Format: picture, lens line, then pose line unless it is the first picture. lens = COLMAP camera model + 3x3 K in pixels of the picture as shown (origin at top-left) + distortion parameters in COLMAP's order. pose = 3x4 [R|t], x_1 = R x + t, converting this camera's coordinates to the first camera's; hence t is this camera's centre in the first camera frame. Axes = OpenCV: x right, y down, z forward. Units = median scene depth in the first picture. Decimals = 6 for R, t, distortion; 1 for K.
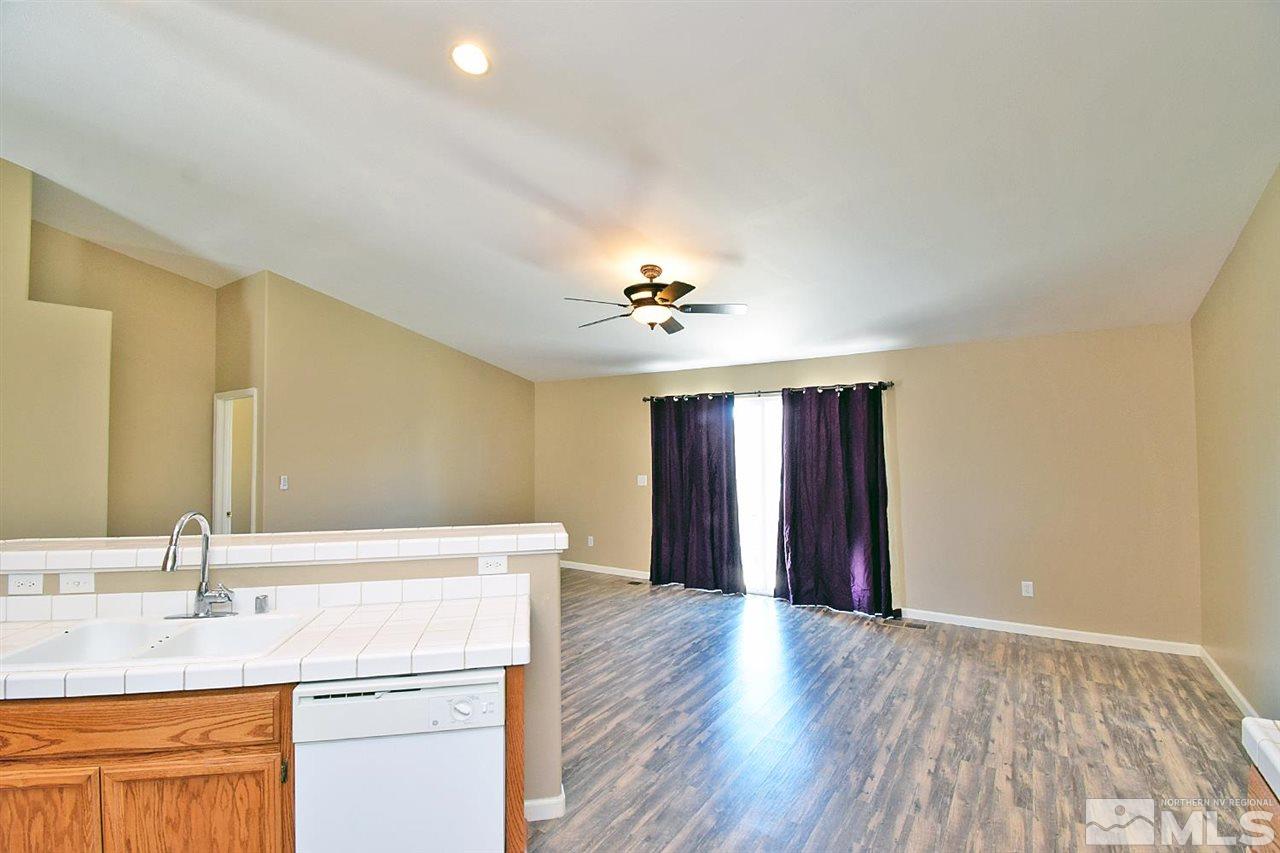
lens RADIAL K [[577.2, 0, 637.0], [0, 577.2, 431.2], [0, 0, 1]] dist [0.014223, -0.022816]
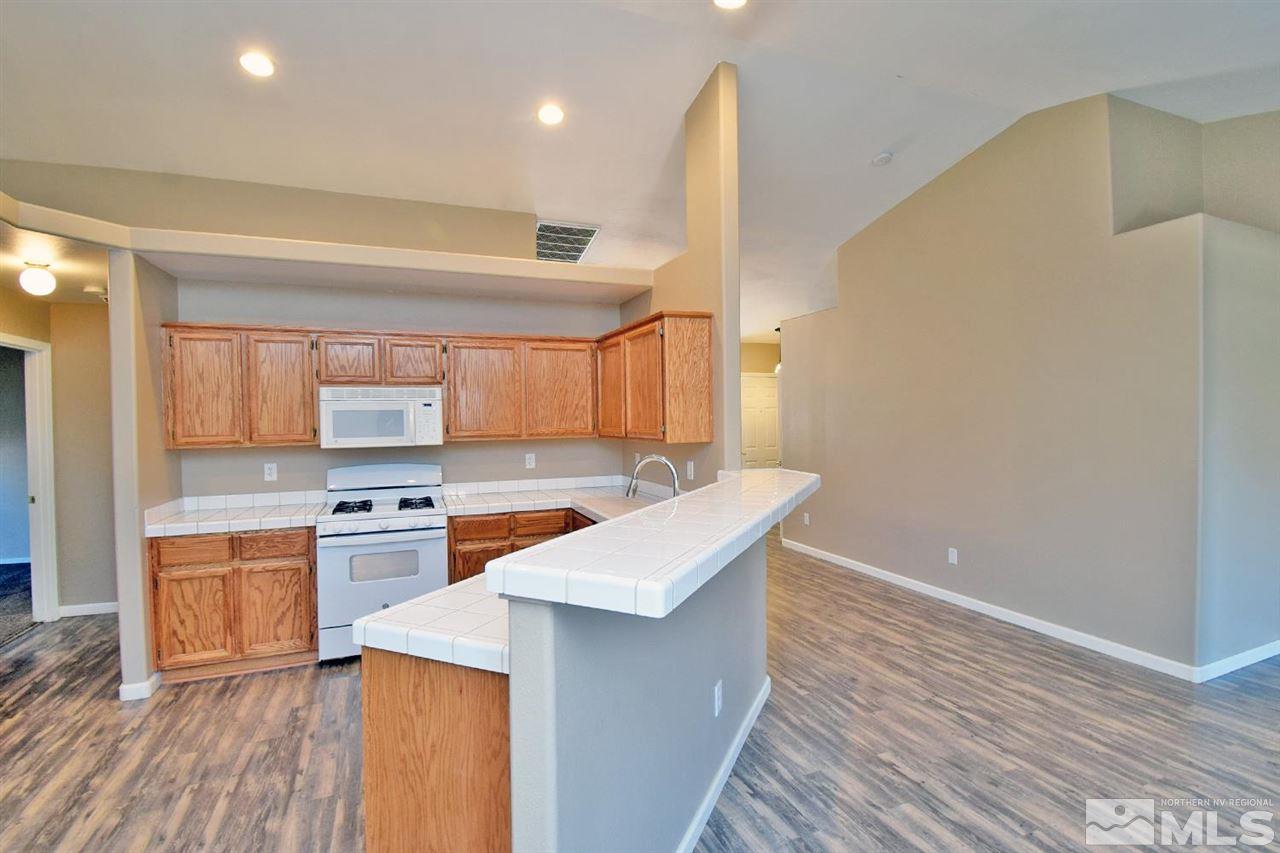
lens RADIAL K [[597.3, 0, 640.0], [0, 597.3, 426.5], [0, 0, 1]] dist [0.017050, -0.024716]
pose [[-0.562519, 0.028111, -0.826306, 0.109764], [0.039083, 0.999209, 0.007387, 0.027831], [0.825860, -0.028139, -0.563173, 0.658937]]
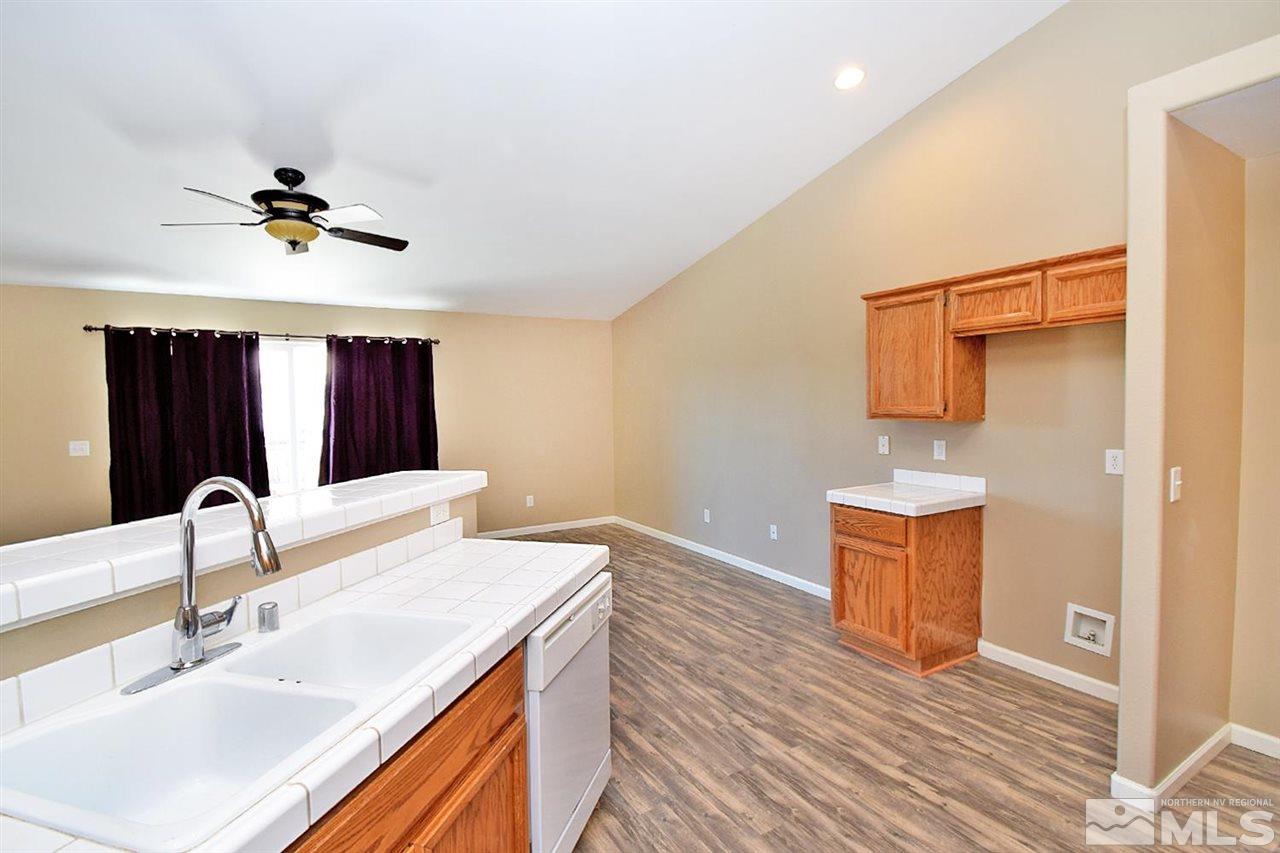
lens RADIAL K [[597.3, 0, 640.0], [0, 597.3, 426.5], [0, 0, 1]] dist [0.017050, -0.024716]
pose [[0.423557, -0.035731, 0.905164, -0.442458], [-0.015845, 0.998777, 0.046840, 0.021895], [-0.905731, -0.034182, 0.422473, 0.148856]]
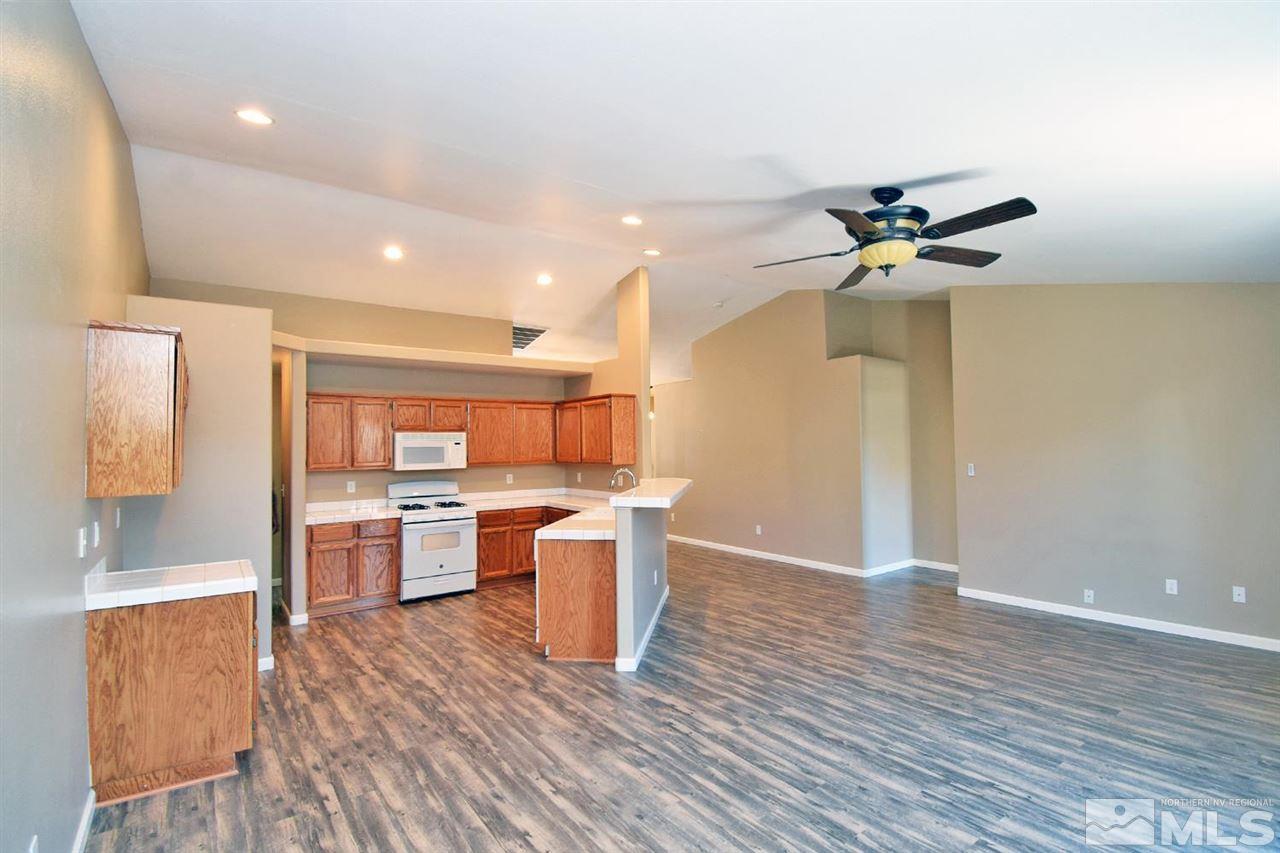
lens RADIAL K [[587.7, 0, 640.0], [0, 587.7, 426.5], [0, 0, 1]] dist [0.015828, -0.025005]
pose [[-0.331242, -0.019224, -0.943350, 0.660743], [0.042548, 0.998471, -0.035287, 0.019181], [0.942586, -0.051827, -0.329918, 0.762598]]
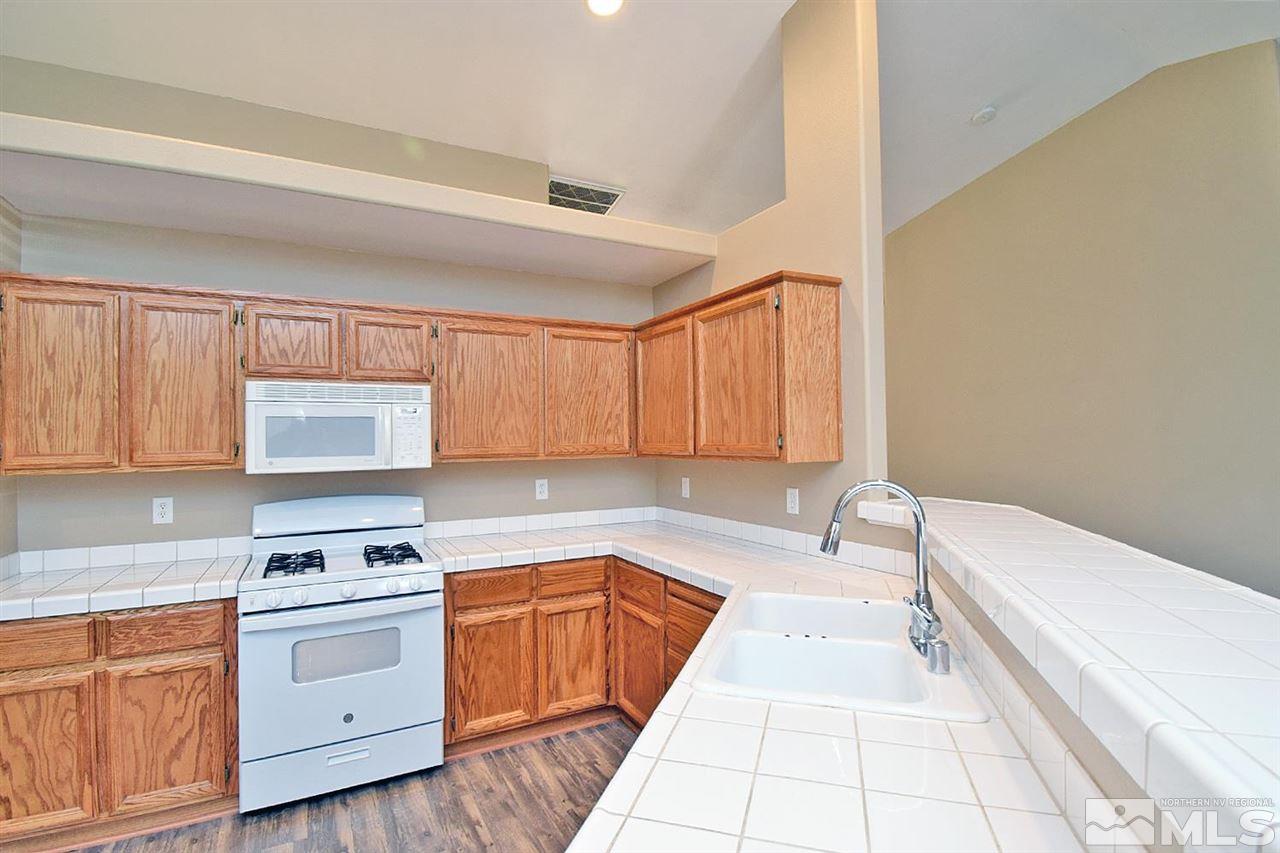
lens RADIAL K [[598.6, 0, 639.2], [0, 598.6, 428.4], [0, 0, 1]] dist [0.014615, -0.023444]
pose [[-0.464667, -0.004417, -0.885475, 0.003273], [0.040738, 0.998822, -0.026361, 0.033652], [0.884548, -0.048321, -0.463939, 0.424876]]
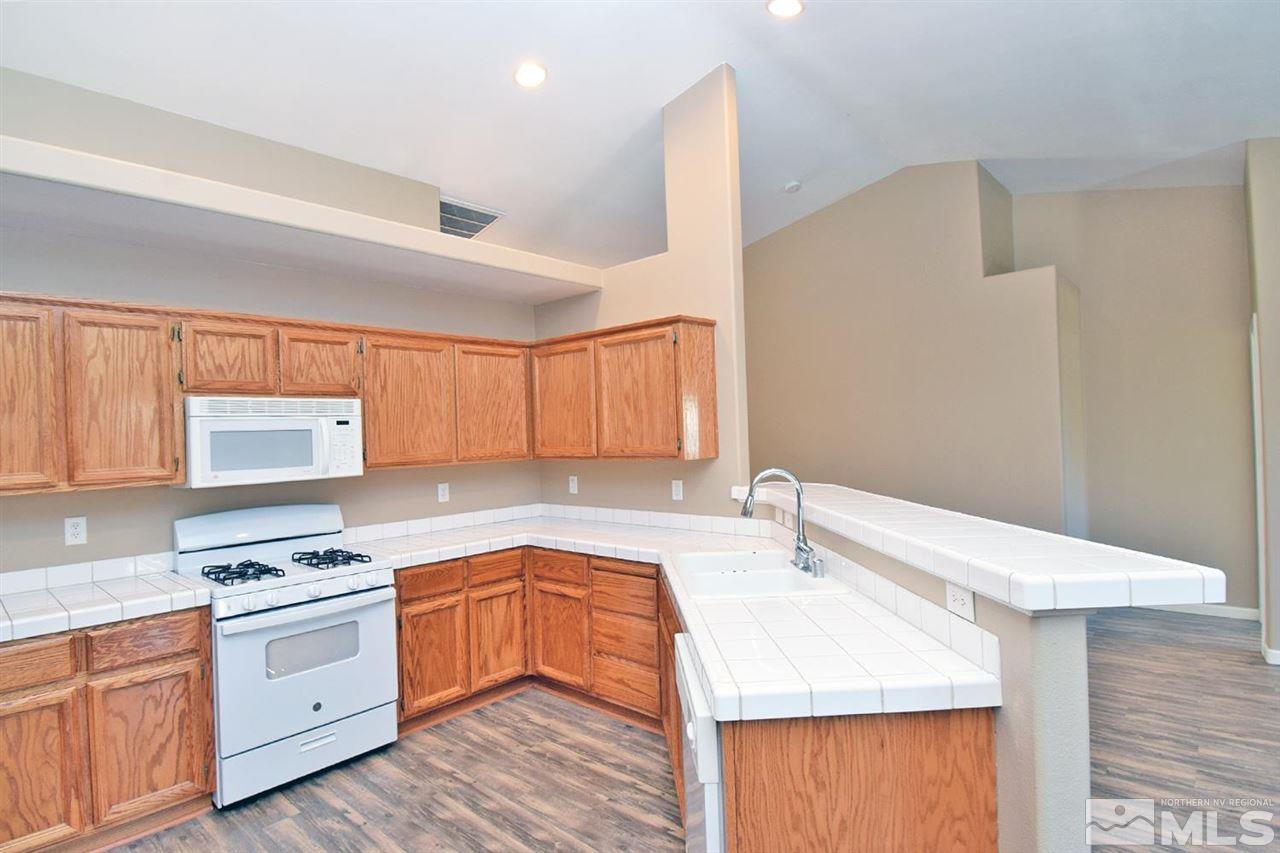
lens RADIAL K [[648.2, 0, 642.1], [0, 648.2, 427.9], [0, 0, 1]] dist [0.011370, -0.023540]
pose [[-0.135088, 0.004224, -0.990825, 0.199677], [0.061542, 0.998096, -0.004136, 0.020169], [0.988920, -0.061536, -0.135091, 0.360136]]
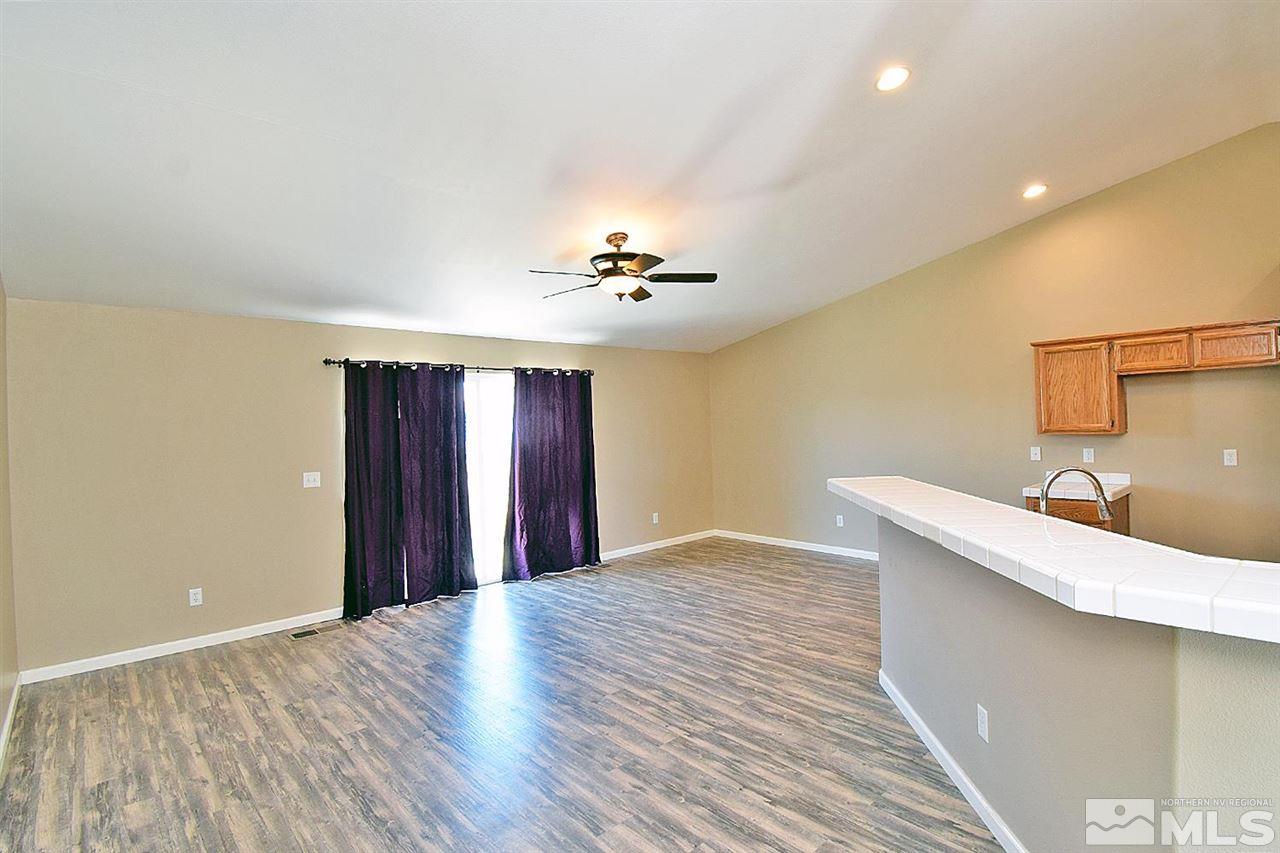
lens RADIAL K [[615.6, 0, 650.2], [0, 615.6, 422.0], [0, 0, 1]] dist [0.017245, -0.026316]
pose [[0.232701, 0.002168, 0.972546, -0.785104], [0.000081, 0.999997, -0.002249, 0.024835], [-0.972548, 0.000602, 0.232701, 0.574617]]
